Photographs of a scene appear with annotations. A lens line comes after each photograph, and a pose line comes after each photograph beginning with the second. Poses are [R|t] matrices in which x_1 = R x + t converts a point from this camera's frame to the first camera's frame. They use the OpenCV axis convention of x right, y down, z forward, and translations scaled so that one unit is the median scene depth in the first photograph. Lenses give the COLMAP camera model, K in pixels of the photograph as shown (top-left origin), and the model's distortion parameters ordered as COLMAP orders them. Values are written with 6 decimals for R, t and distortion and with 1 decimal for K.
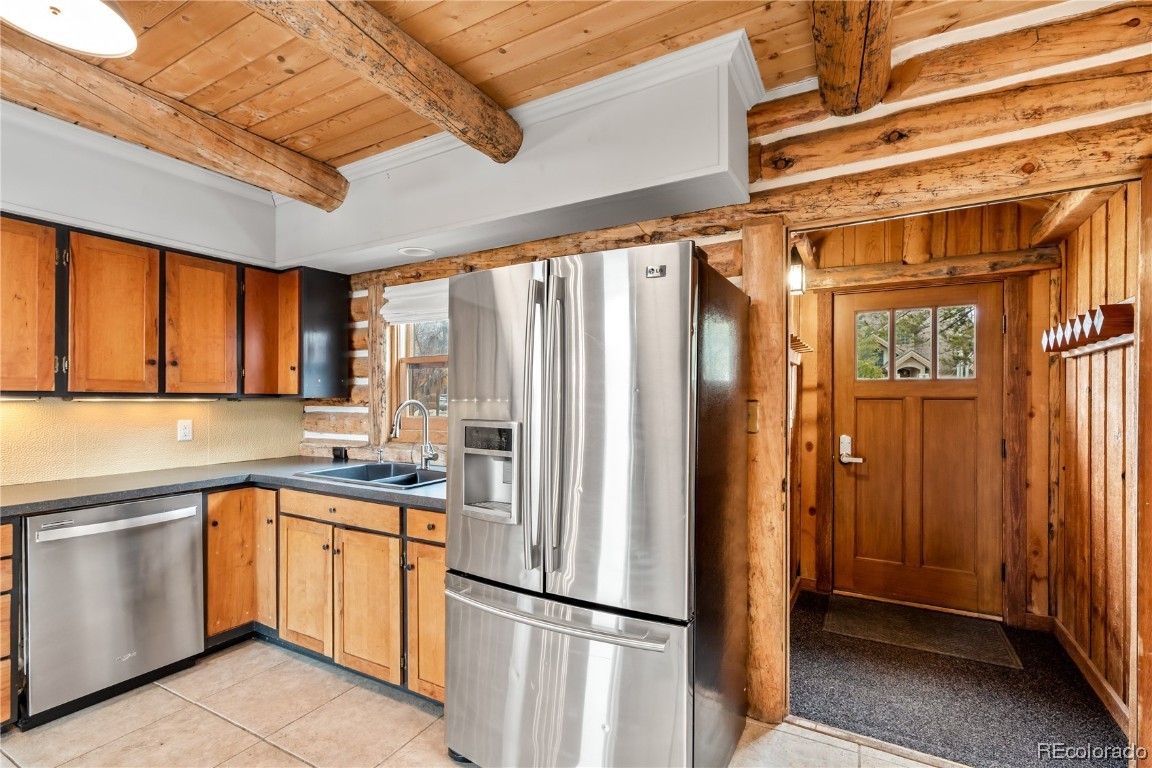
lens RADIAL K [[520.5, 0, 587.5], [0, 520.5, 398.6], [0, 0, 1]] dist [0.005361, 0.000209]
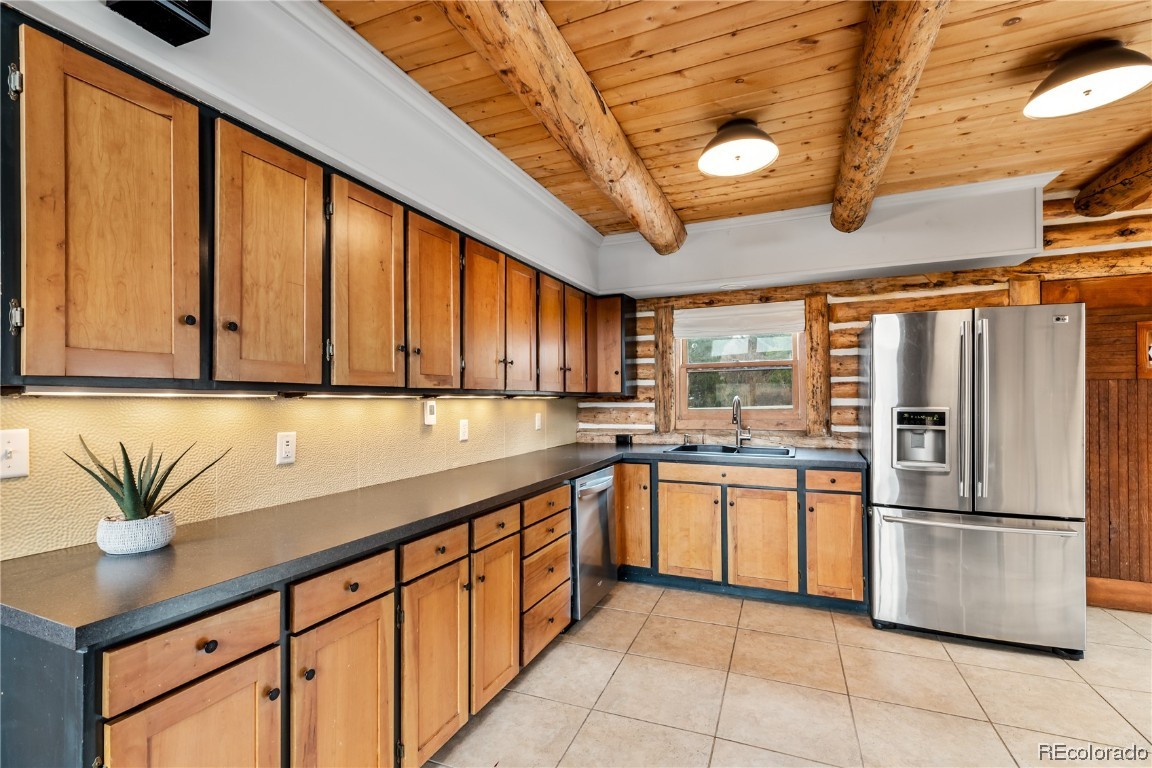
lens RADIAL K [[520.5, 0, 576.8], [0, 520.5, 392.1], [0, 0, 1]] dist [0.005361, 0.000209]
pose [[0.994119, -0.002322, 0.108266, -1.063932], [0.004065, 0.999866, -0.015879, 0.013977], [-0.108215, 0.016226, 0.993995, -0.356388]]
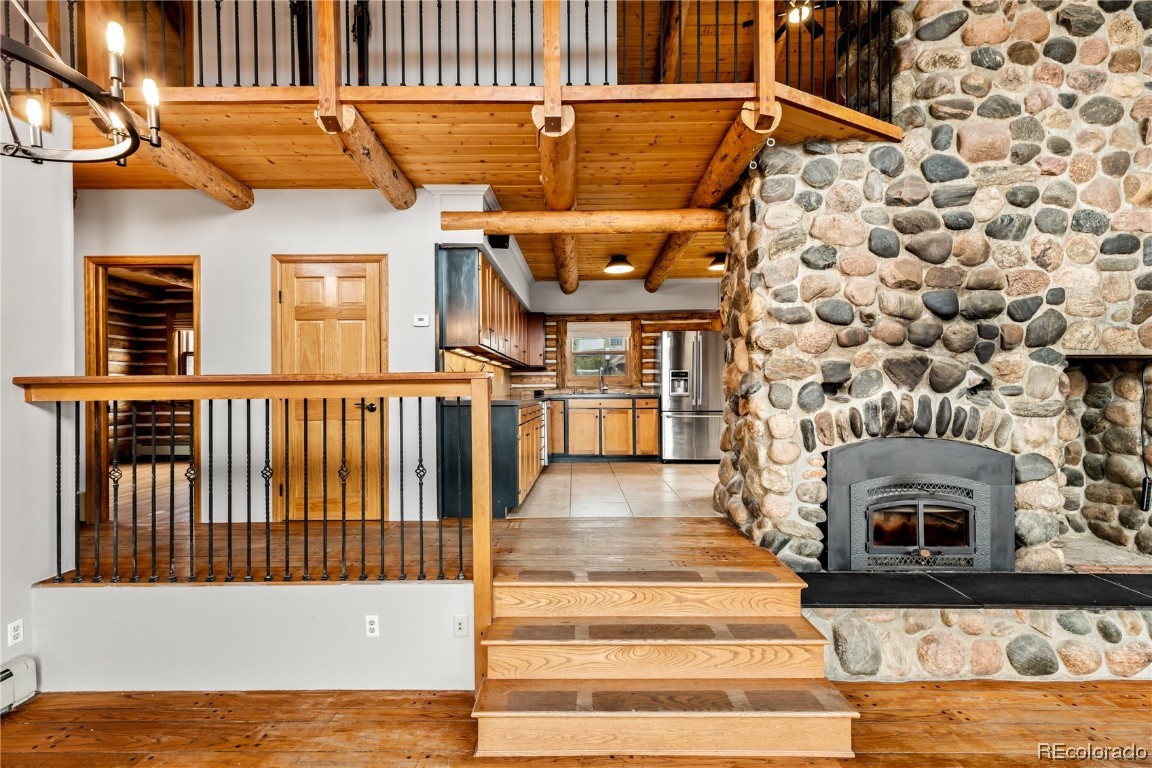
lens RADIAL K [[520.5, 0, 577.6], [0, 520.5, 386.8], [0, 0, 1]] dist [0.005361, 0.000209]
pose [[0.877921, -0.000931, 0.478805, -2.071259], [0.008682, 0.999865, -0.013975, 0.164411], [-0.478727, 0.016426, 0.877810, -1.564578]]
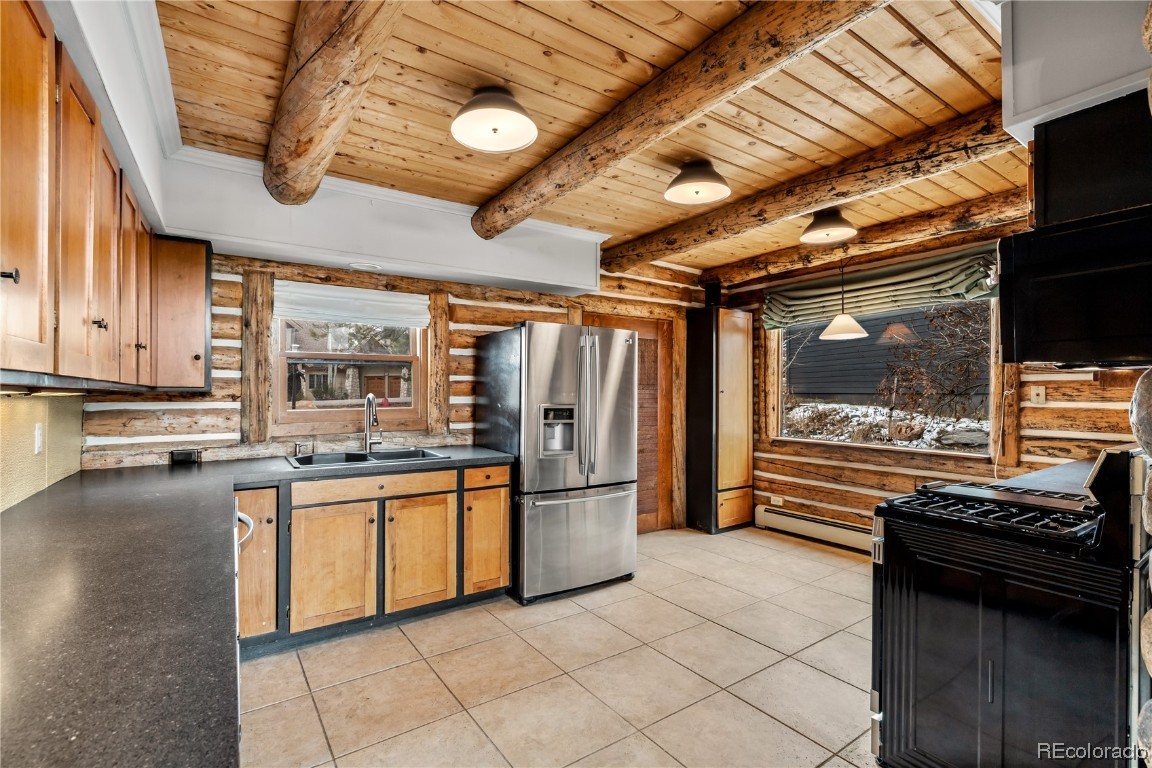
lens RADIAL K [[520.5, 0, 571.5], [0, 520.5, 388.8], [0, 0, 1]] dist [0.005361, 0.000209]
pose [[0.451006, 0.011035, 0.892453, -1.394931], [0.001618, 0.999912, -0.013182, 0.008799], [-0.892519, 0.007389, 0.450949, 0.084557]]
